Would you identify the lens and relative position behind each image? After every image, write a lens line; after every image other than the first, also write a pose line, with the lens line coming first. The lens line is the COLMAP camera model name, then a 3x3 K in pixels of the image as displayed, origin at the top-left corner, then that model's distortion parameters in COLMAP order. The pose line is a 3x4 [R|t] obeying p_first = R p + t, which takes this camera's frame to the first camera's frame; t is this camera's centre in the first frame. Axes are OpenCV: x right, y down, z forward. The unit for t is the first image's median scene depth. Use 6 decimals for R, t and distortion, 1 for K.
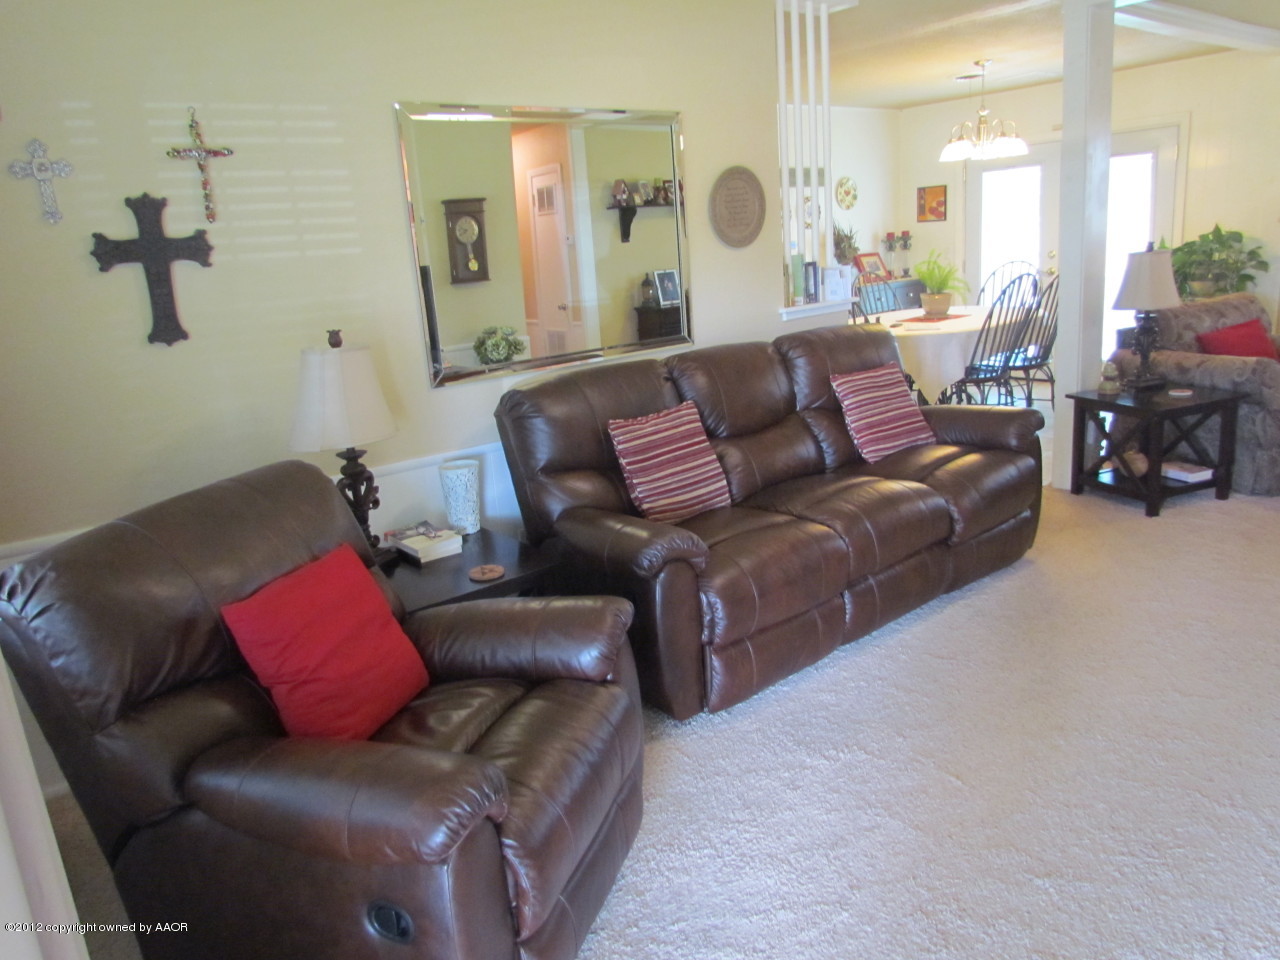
lens RADIAL K [[920.3, 0, 644.7], [0, 920.3, 469.3], [0, 0, 1]] dist [-0.022115, 0.018032]
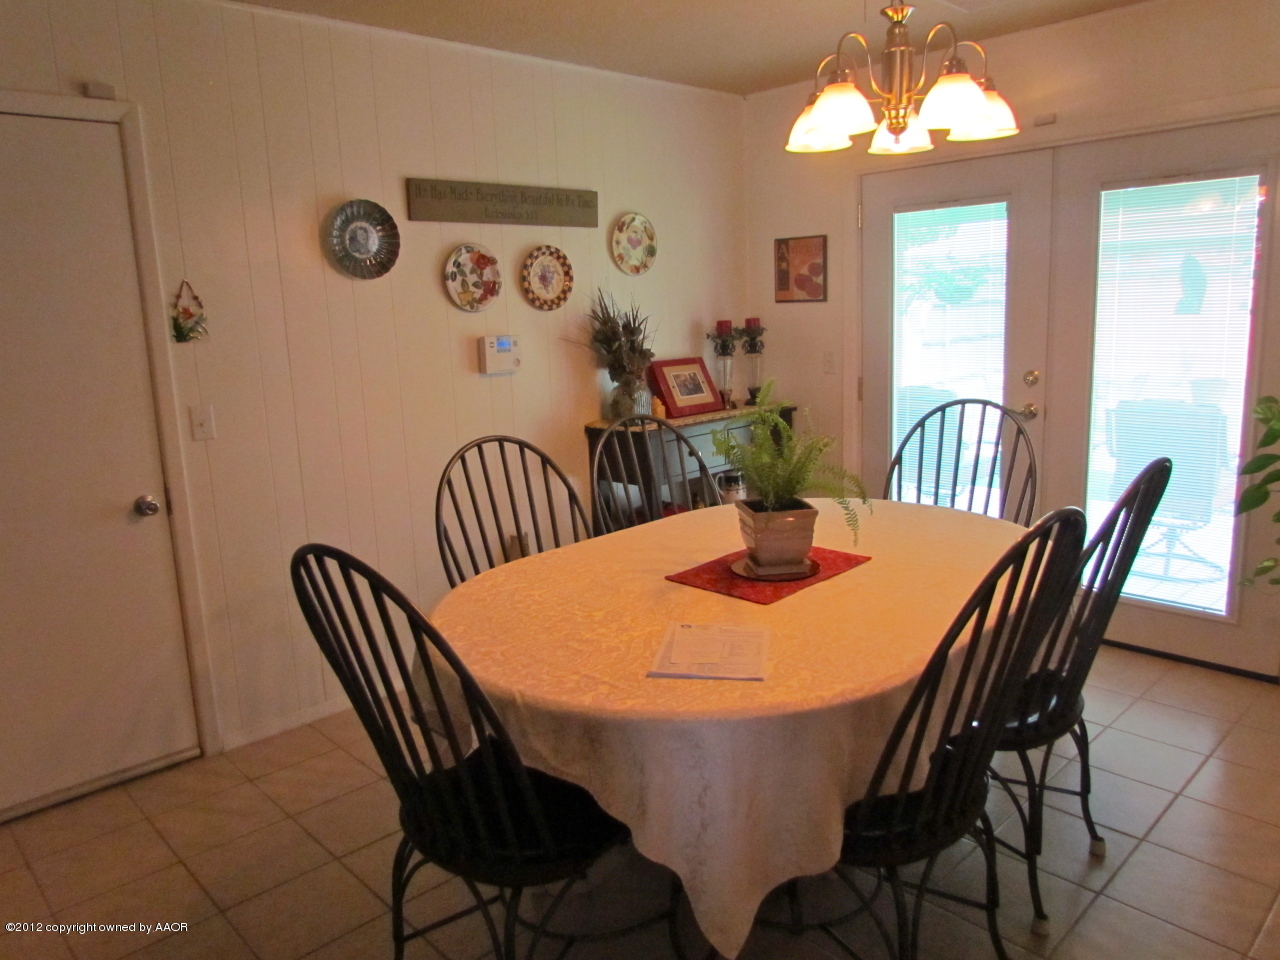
lens RADIAL K [[920.3, 0, 634.4], [0, 920.3, 484.4], [0, 0, 1]] dist [-0.022115, 0.018032]
pose [[0.996449, 0.014045, 0.083024, 0.337311], [-0.009292, 0.998311, -0.057354, -0.257627], [-0.083689, 0.056379, 0.994896, 0.936234]]
